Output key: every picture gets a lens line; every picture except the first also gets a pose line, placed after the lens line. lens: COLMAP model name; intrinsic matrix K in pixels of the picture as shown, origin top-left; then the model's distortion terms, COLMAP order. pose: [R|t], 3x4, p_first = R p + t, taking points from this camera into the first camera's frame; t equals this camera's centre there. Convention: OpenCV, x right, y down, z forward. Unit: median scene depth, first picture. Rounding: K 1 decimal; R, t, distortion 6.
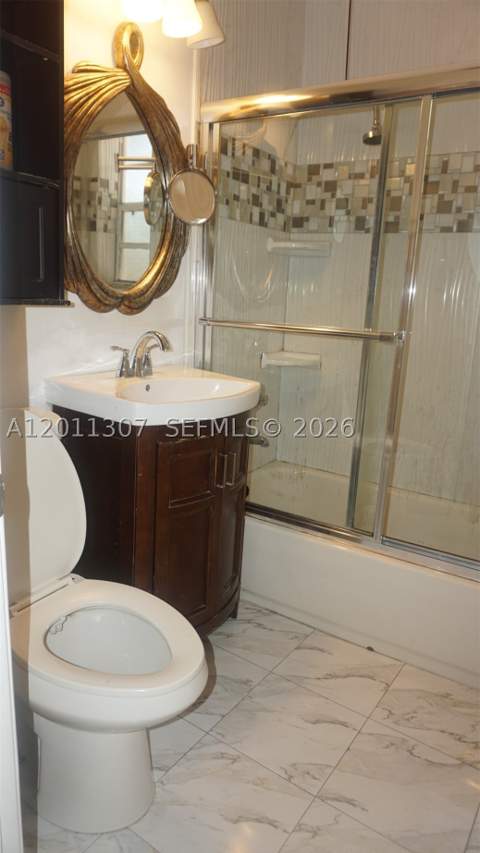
lens RADIAL K [[580.1, 0, 240.0], [0, 580.1, 426.5], [0, 0, 1]] dist [-0.025708, 0.008826]
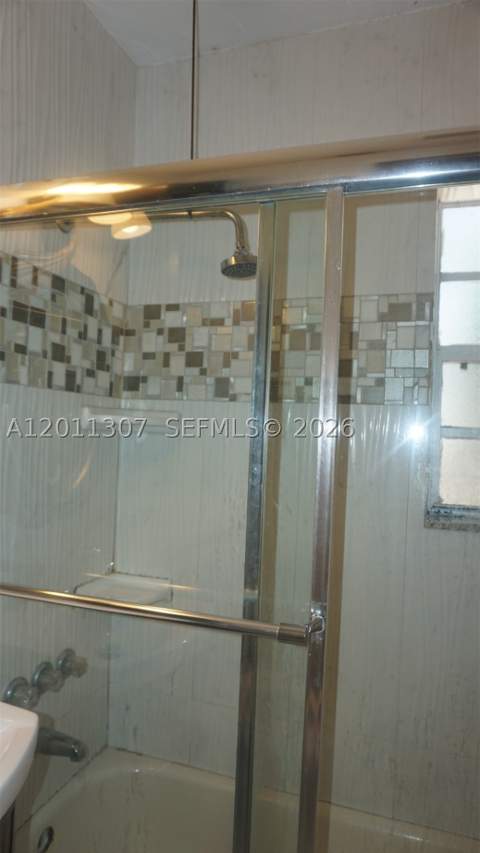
lens RADIAL K [[580.1, 0, 240.0], [0, 580.1, 426.5], [0, 0, 1]] dist [-0.025708, 0.008826]
pose [[0.972434, -0.006252, 0.233094, 0.069099], [0.060147, 0.972538, -0.224839, -0.151769], [-0.225287, 0.232661, 0.946105, 0.358774]]
